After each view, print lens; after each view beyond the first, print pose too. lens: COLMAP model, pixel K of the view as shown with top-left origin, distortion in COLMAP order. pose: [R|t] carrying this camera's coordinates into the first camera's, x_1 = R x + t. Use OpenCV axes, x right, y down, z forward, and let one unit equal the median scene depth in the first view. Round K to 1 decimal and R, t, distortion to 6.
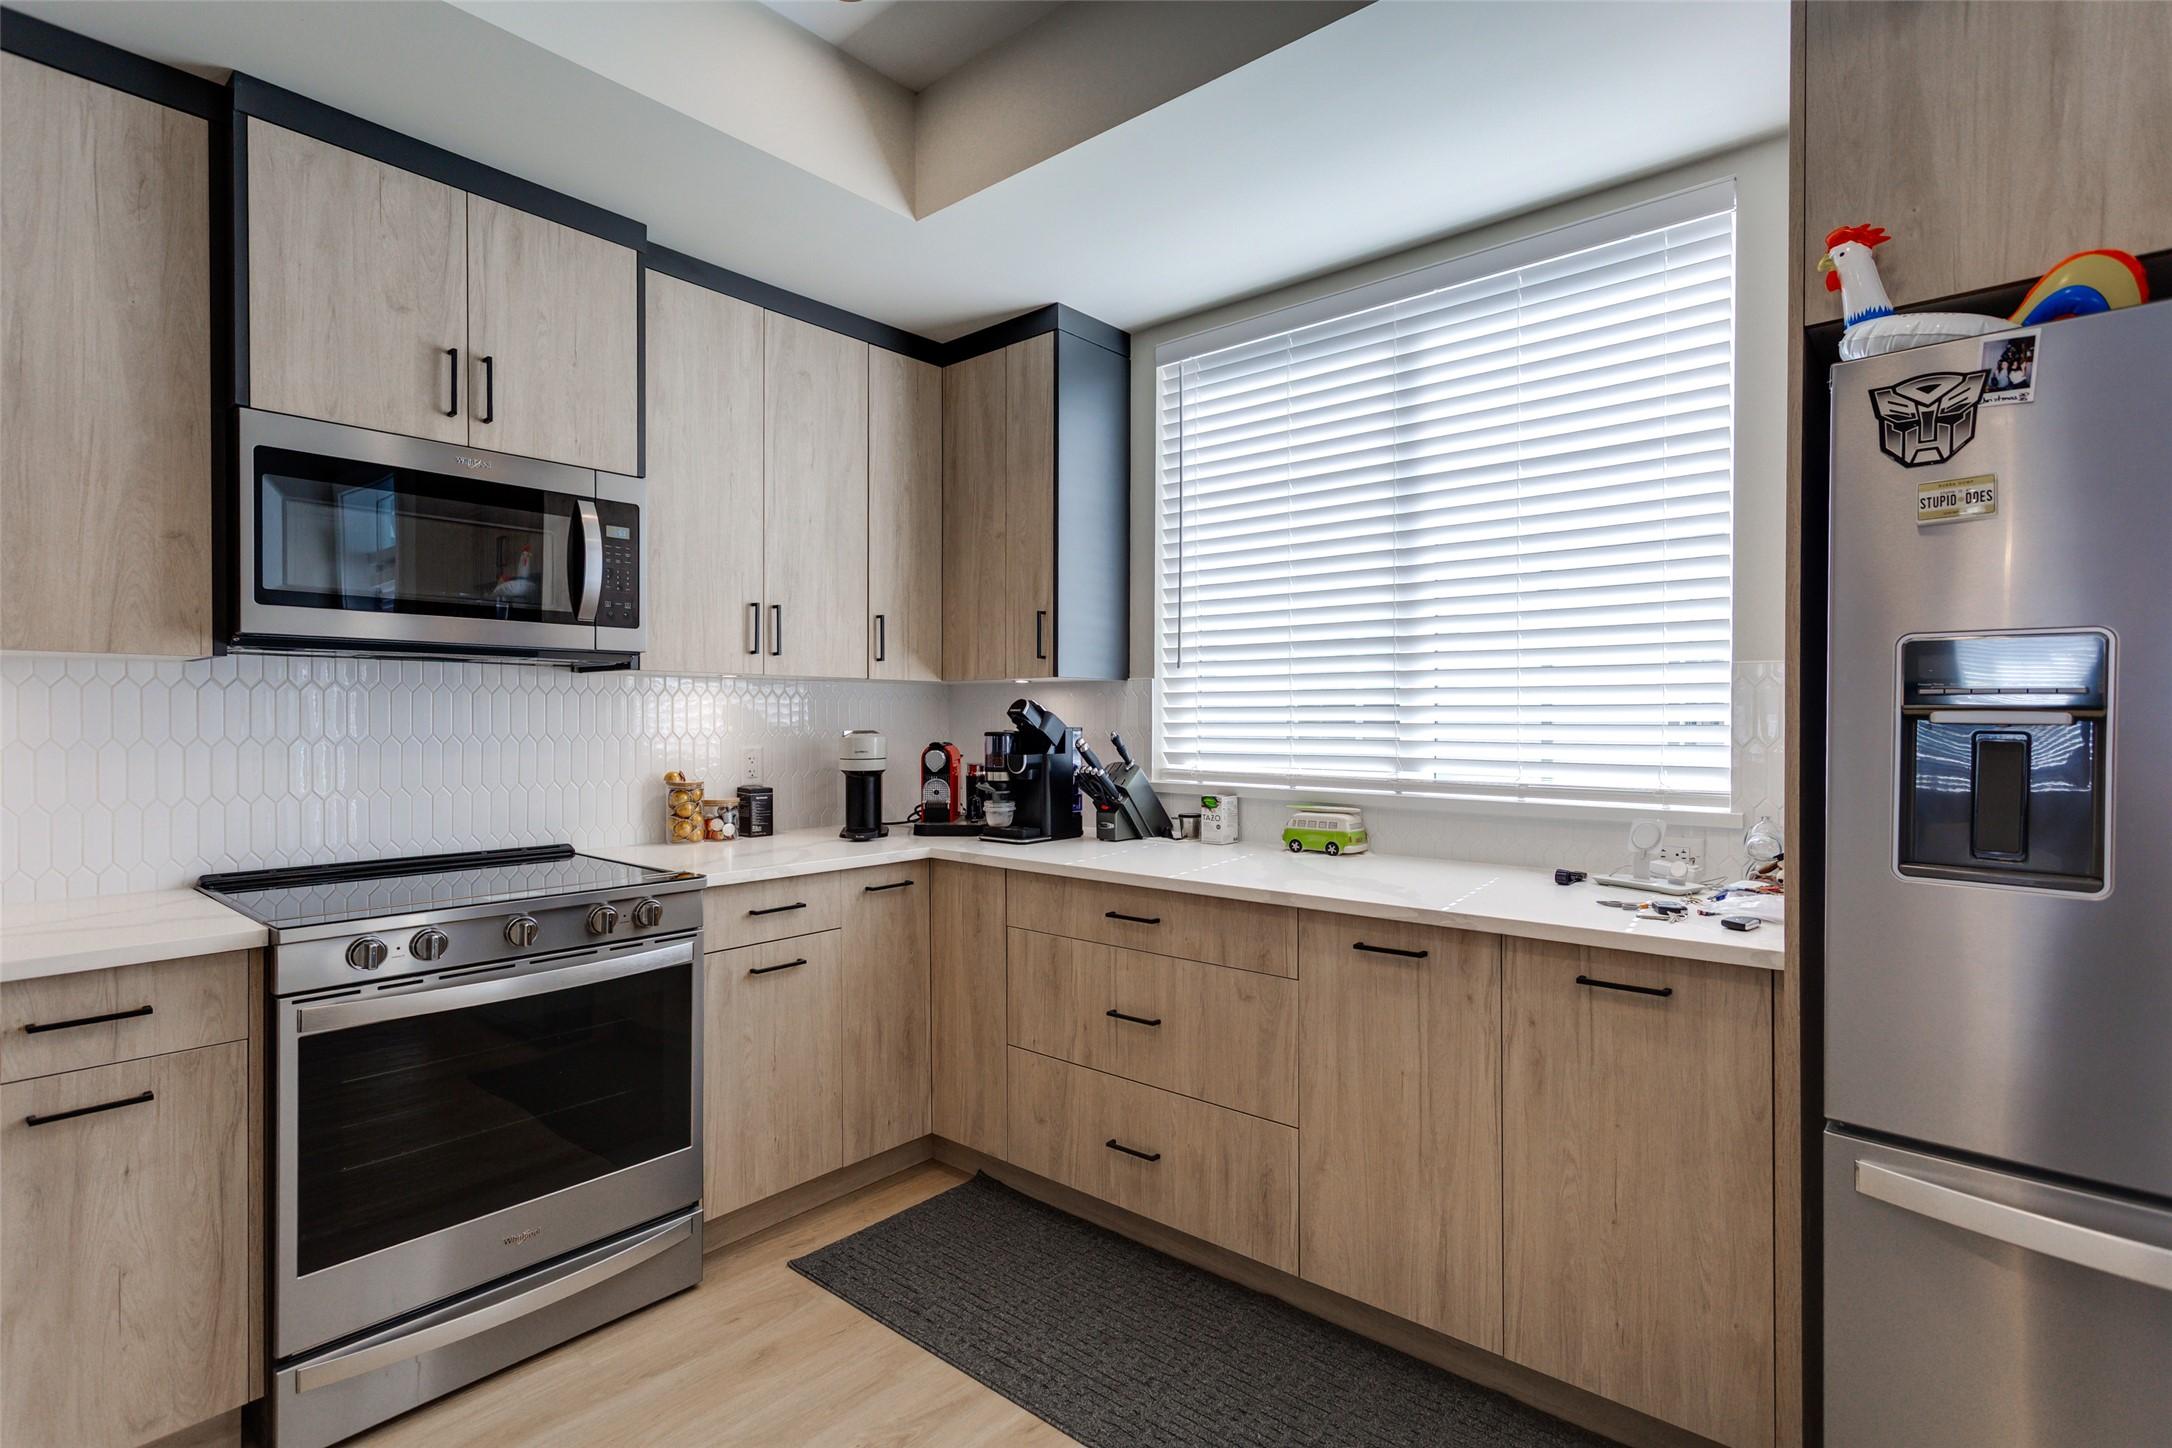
lens RADIAL K [[1039.9, 0, 1088.3], [0, 1039.9, 720.3], [0, 0, 1]] dist [0.009265, 0.000036]
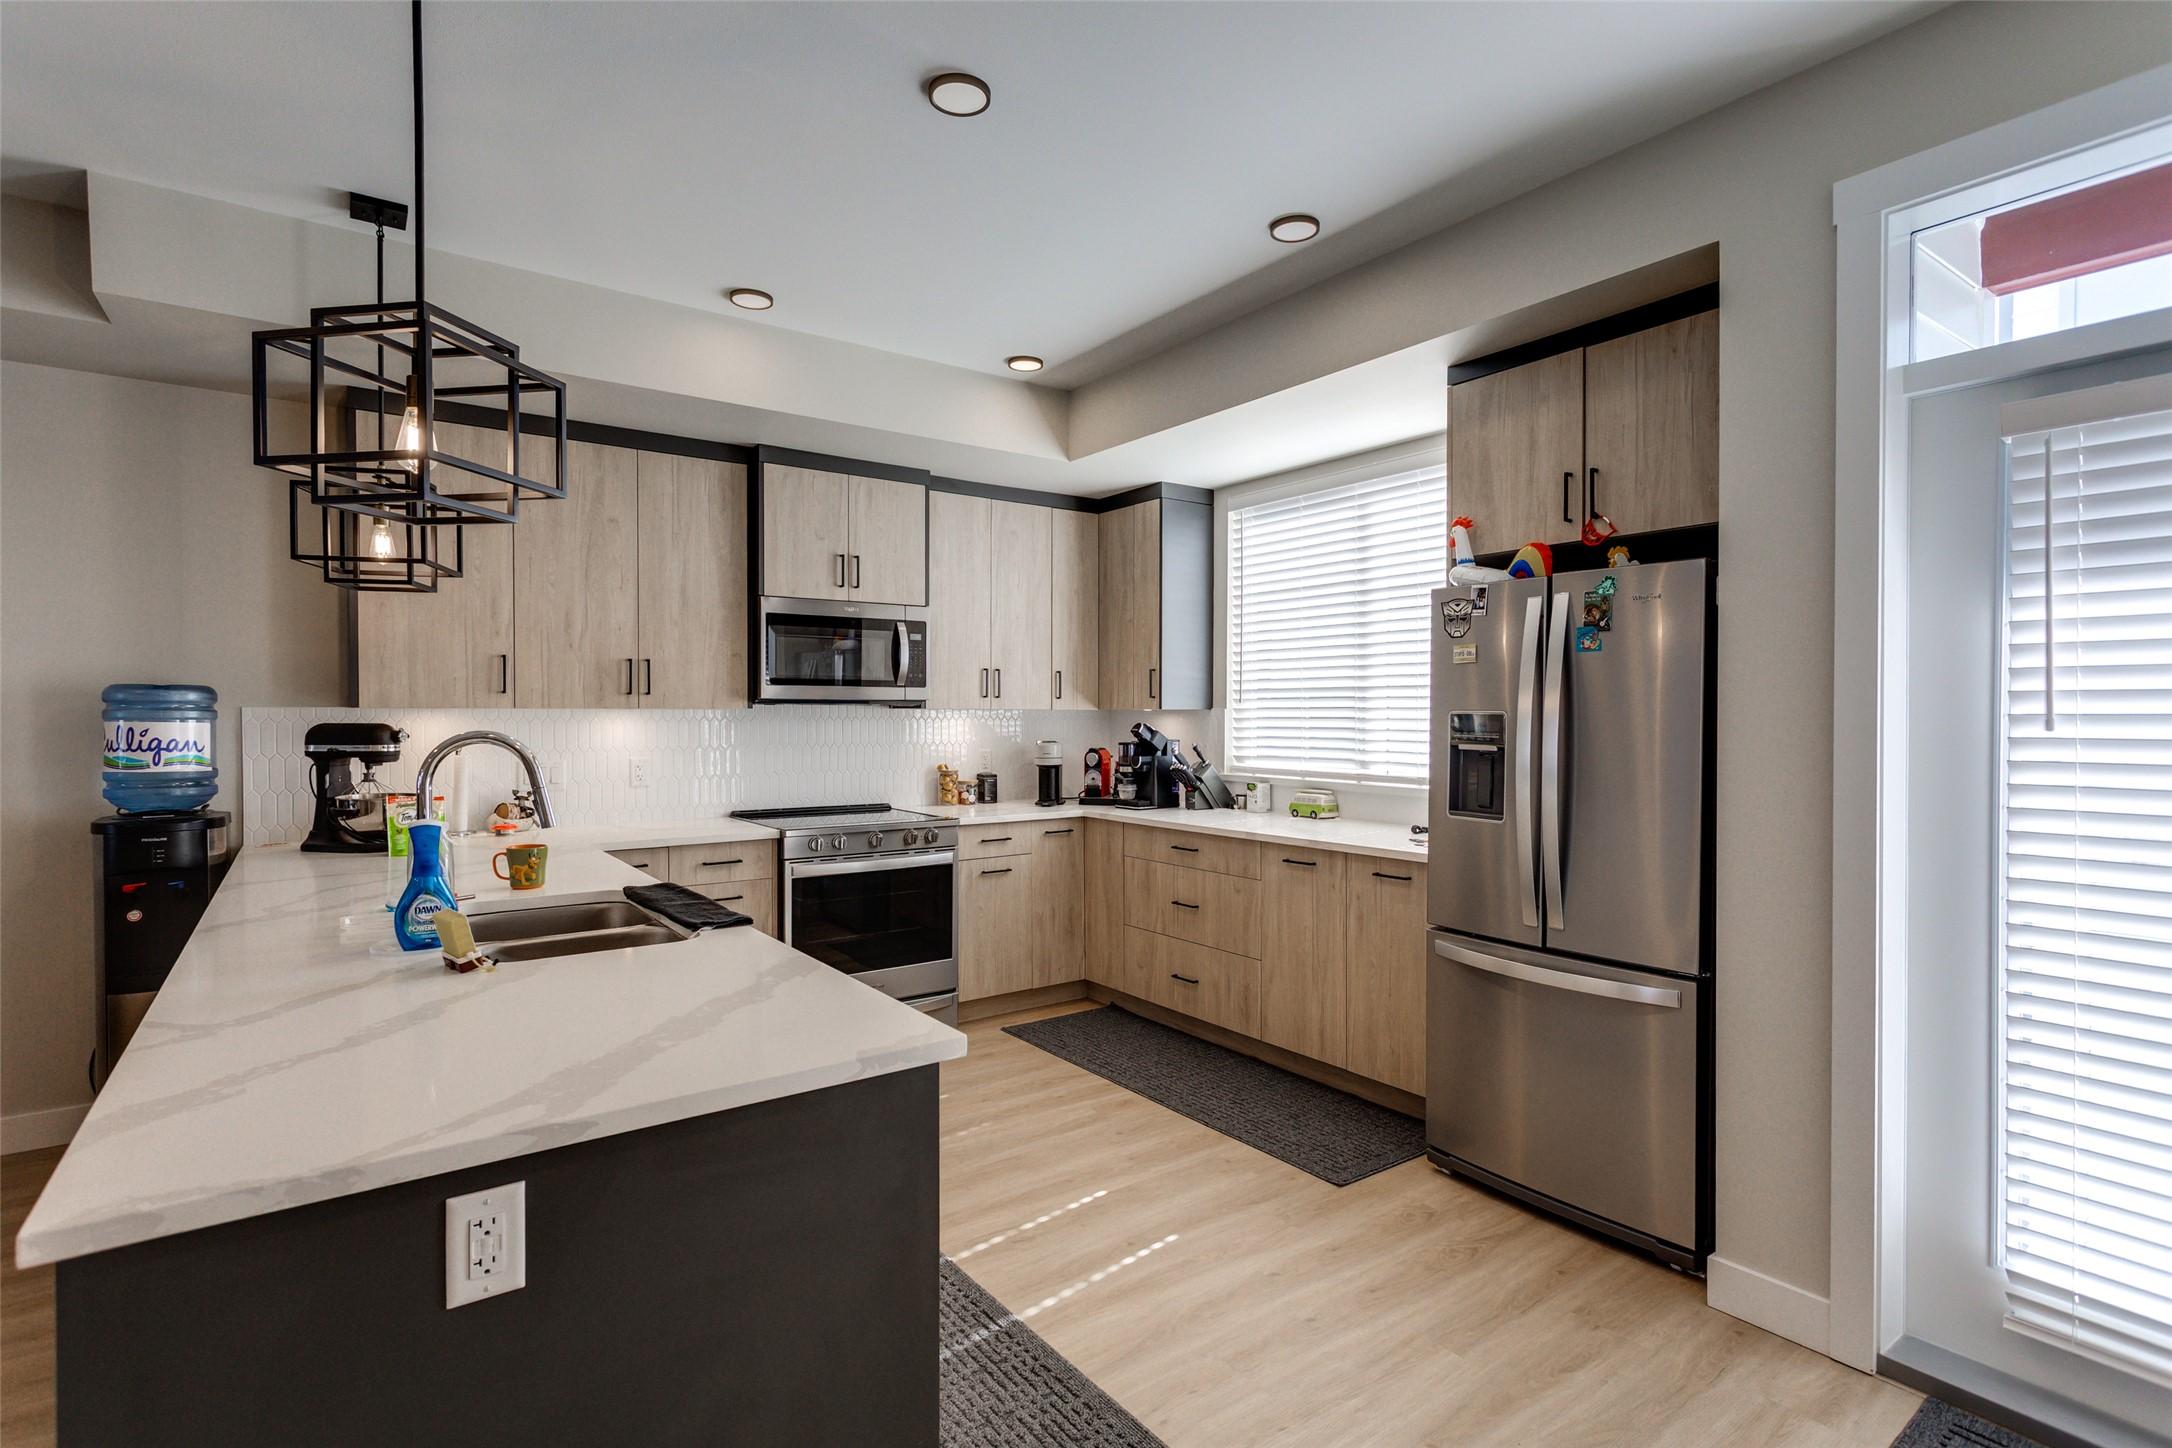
lens RADIAL K [[1039.9, 0, 1068.1], [0, 1039.9, 712.7], [0, 0, 1]] dist [0.009265, 0.000036]
pose [[0.969791, -0.000409, -0.243936, 0.282574], [-0.000569, 0.999992, -0.003942, -0.036471], [0.243935, 0.003962, 0.969783, -0.778098]]
